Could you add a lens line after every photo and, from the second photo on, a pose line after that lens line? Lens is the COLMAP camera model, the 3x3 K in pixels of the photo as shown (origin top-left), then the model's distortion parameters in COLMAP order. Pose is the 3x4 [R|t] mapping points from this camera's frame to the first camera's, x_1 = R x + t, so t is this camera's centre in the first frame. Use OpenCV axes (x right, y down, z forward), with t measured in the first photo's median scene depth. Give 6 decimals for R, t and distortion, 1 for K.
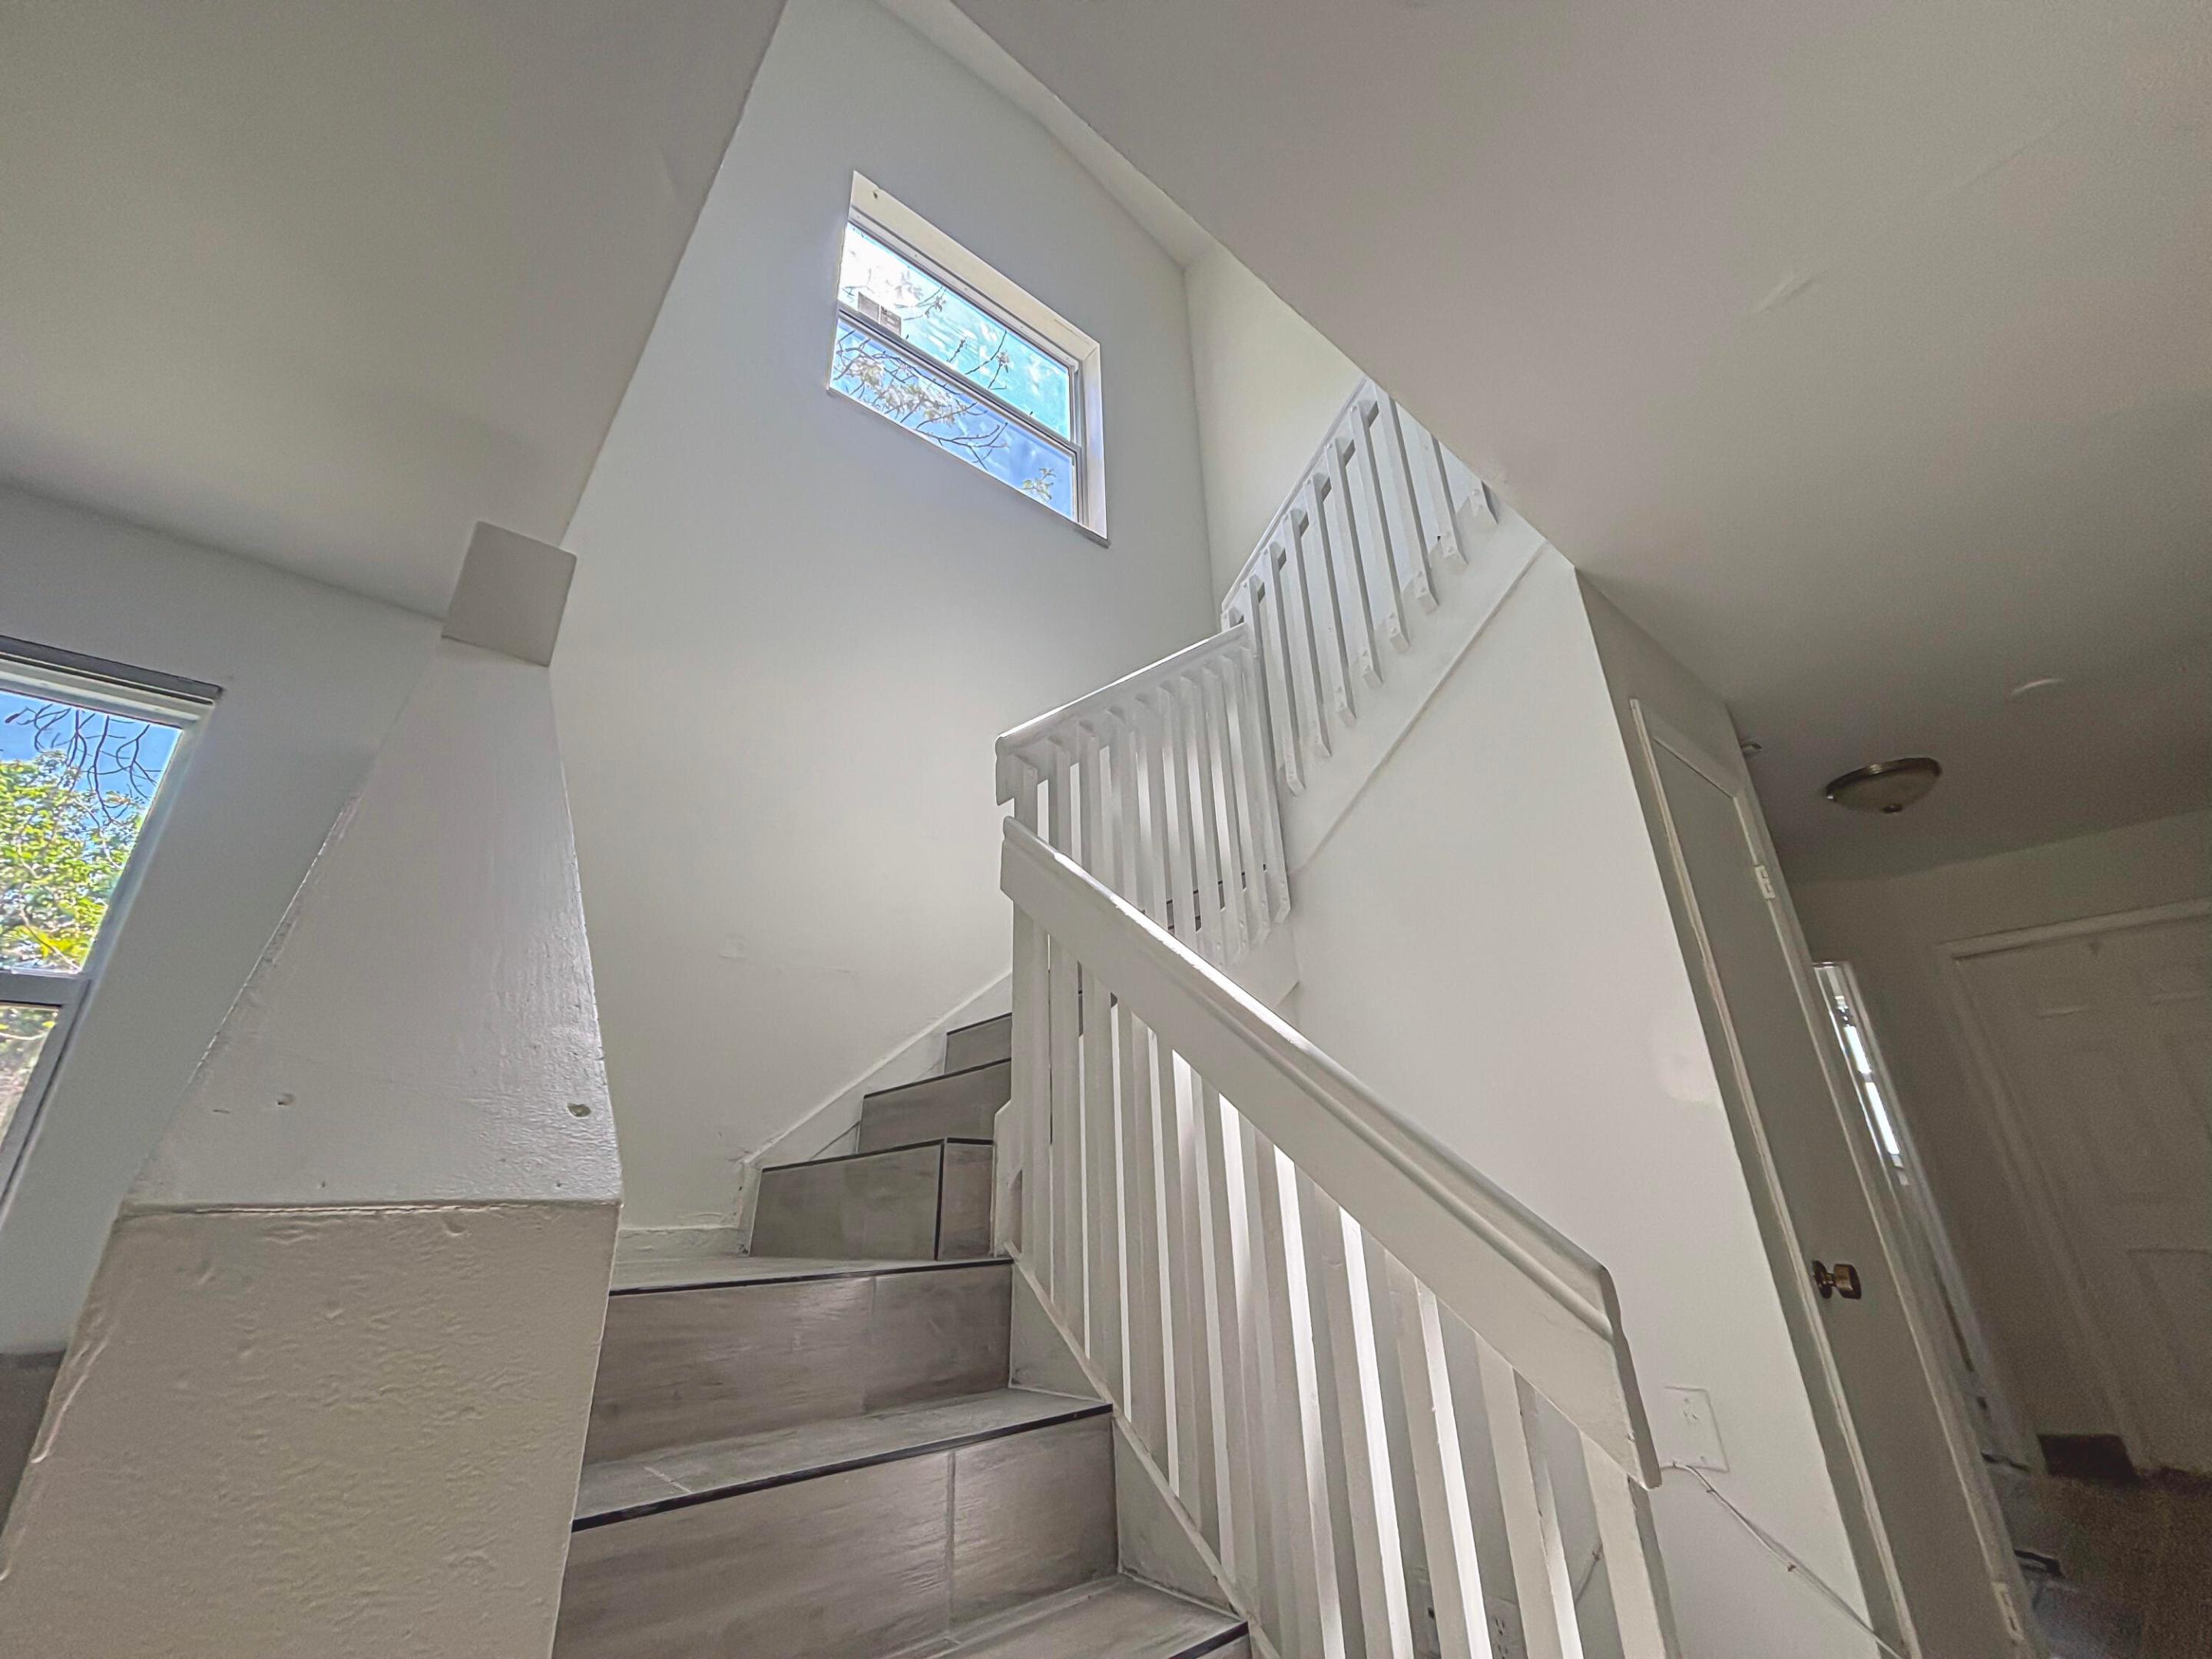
lens RADIAL K [[888.2, 0, 1111.2], [0, 888.2, 827.9], [0, 0, 1]] dist [-0.001309, -0.000095]
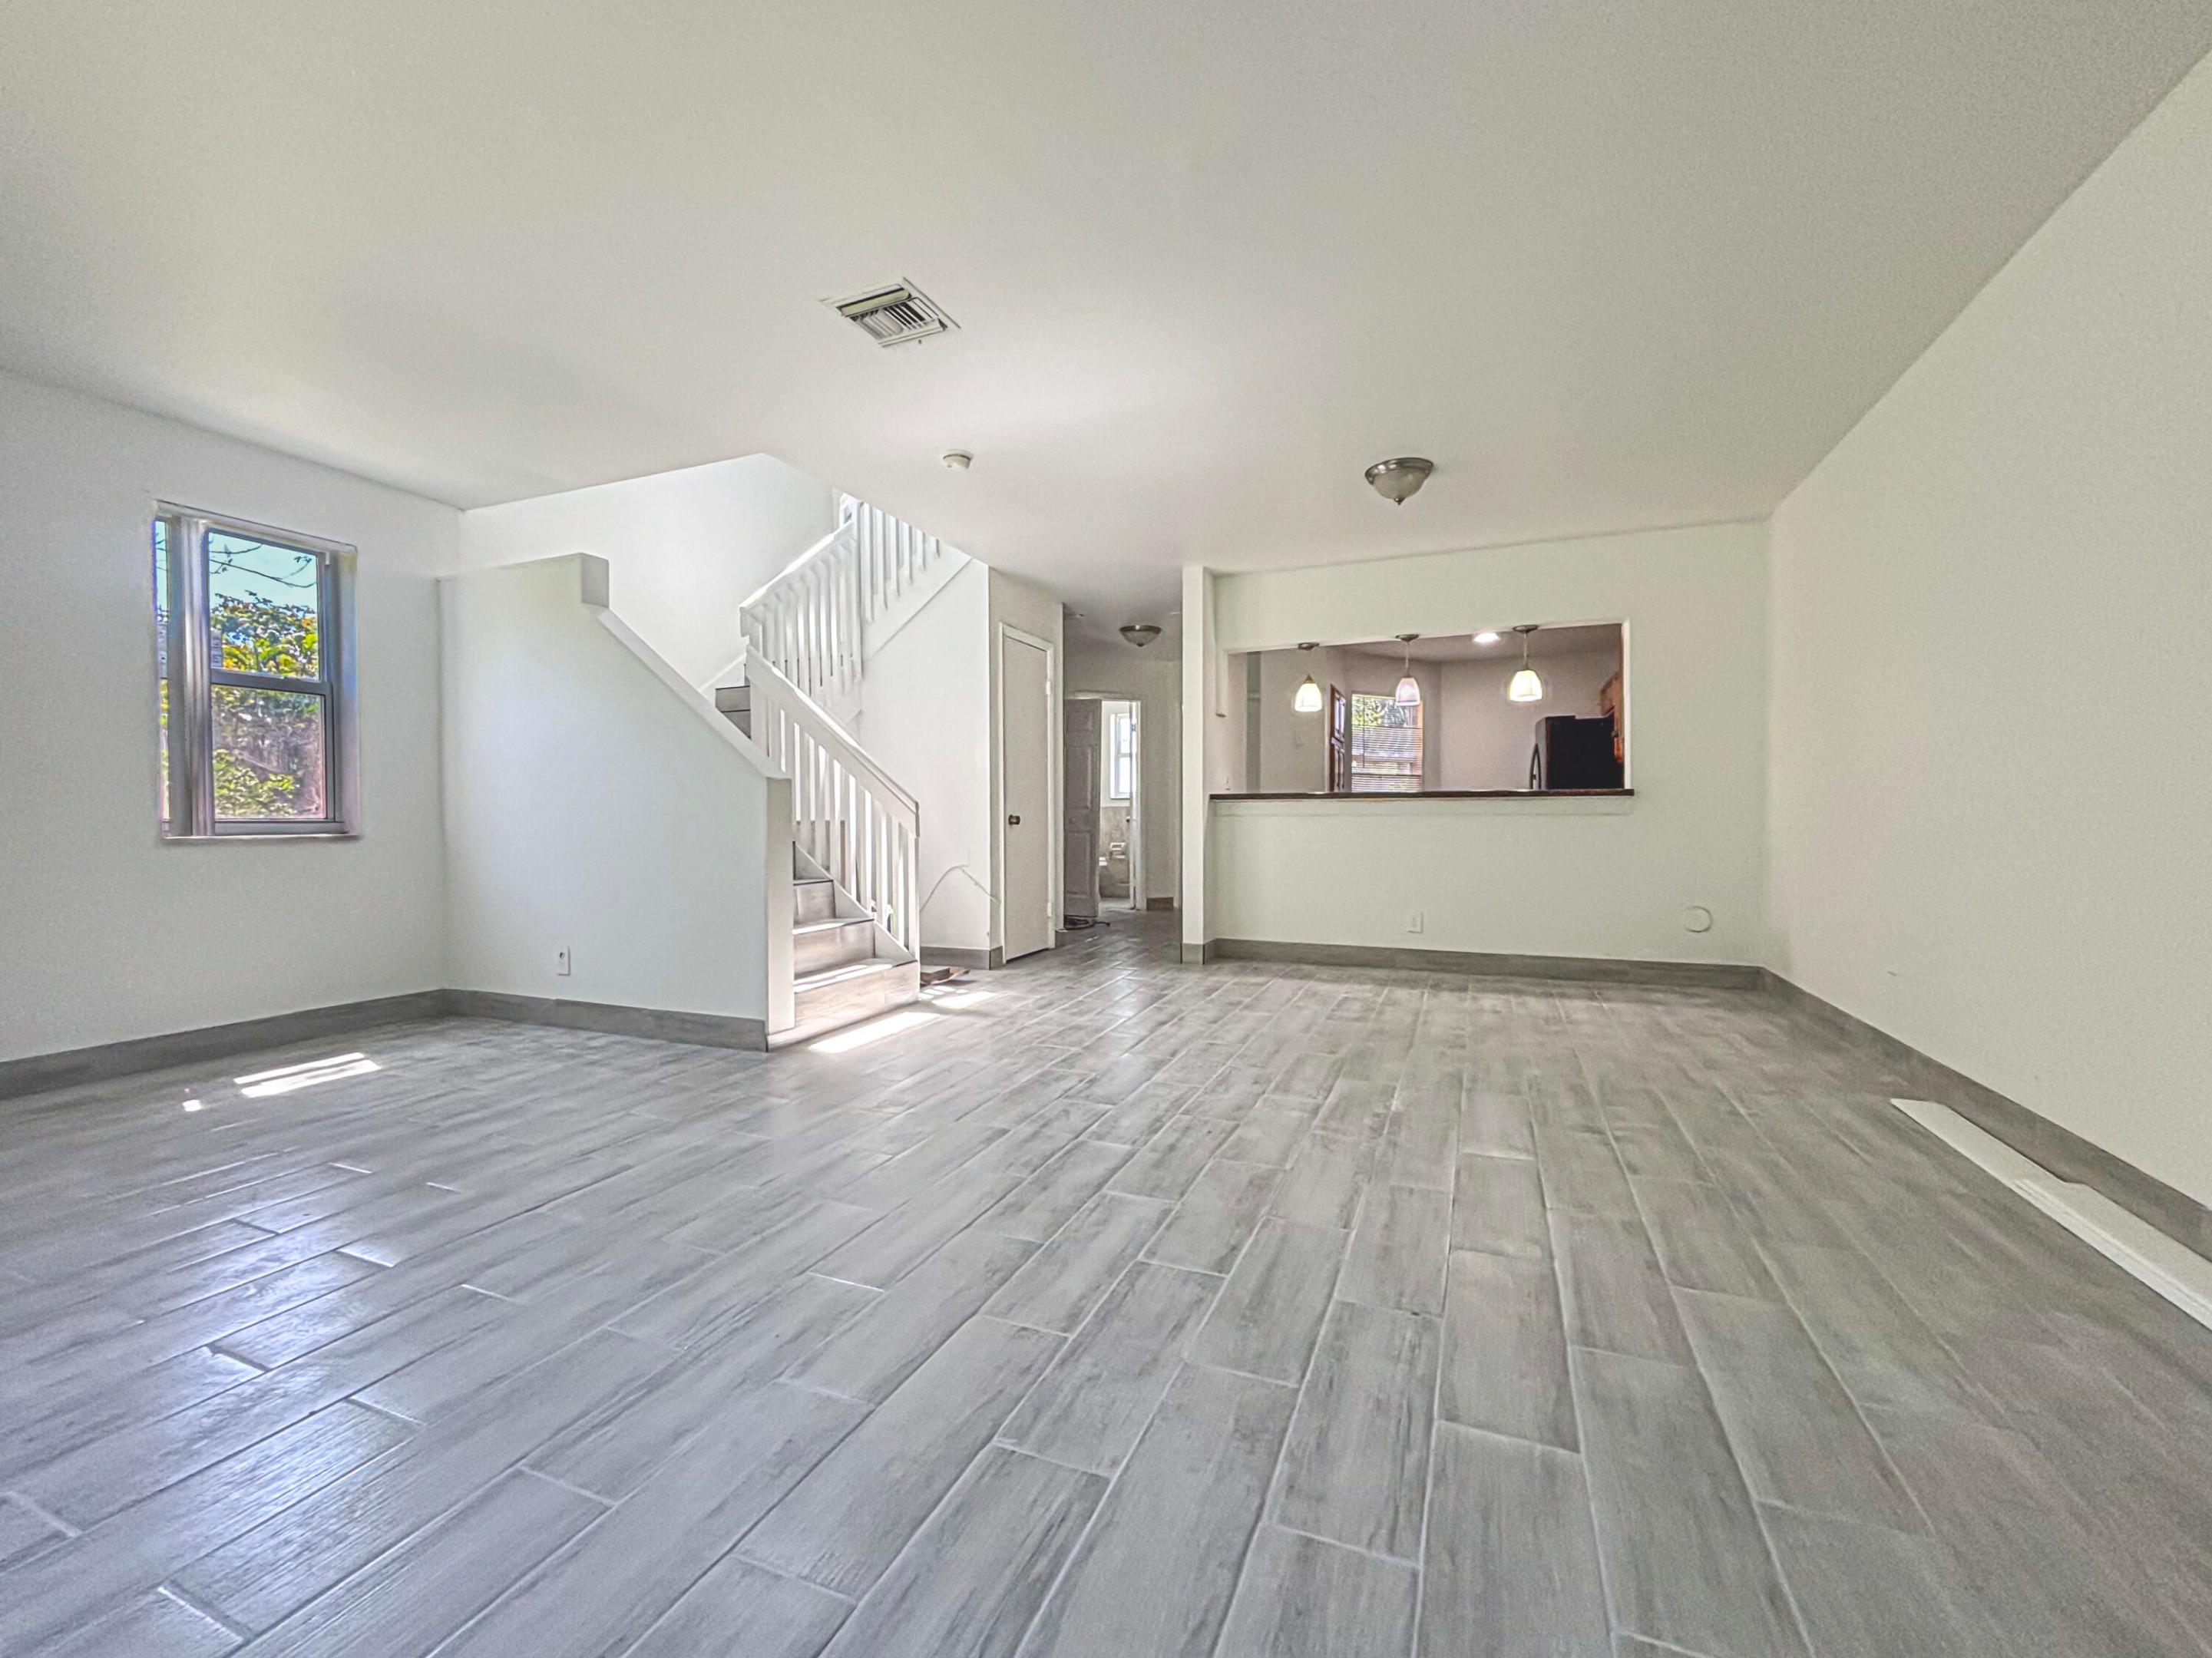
lens RADIAL K [[888.1, 0, 1111.2], [0, 888.1, 827.4], [0, 0, 1]] dist [-0.001309, -0.000095]
pose [[0.885733, 0.014854, 0.463958, -0.295151], [-0.193492, 0.920332, 0.339927, -0.475343], [-0.421946, -0.390857, 0.818042, -1.347102]]
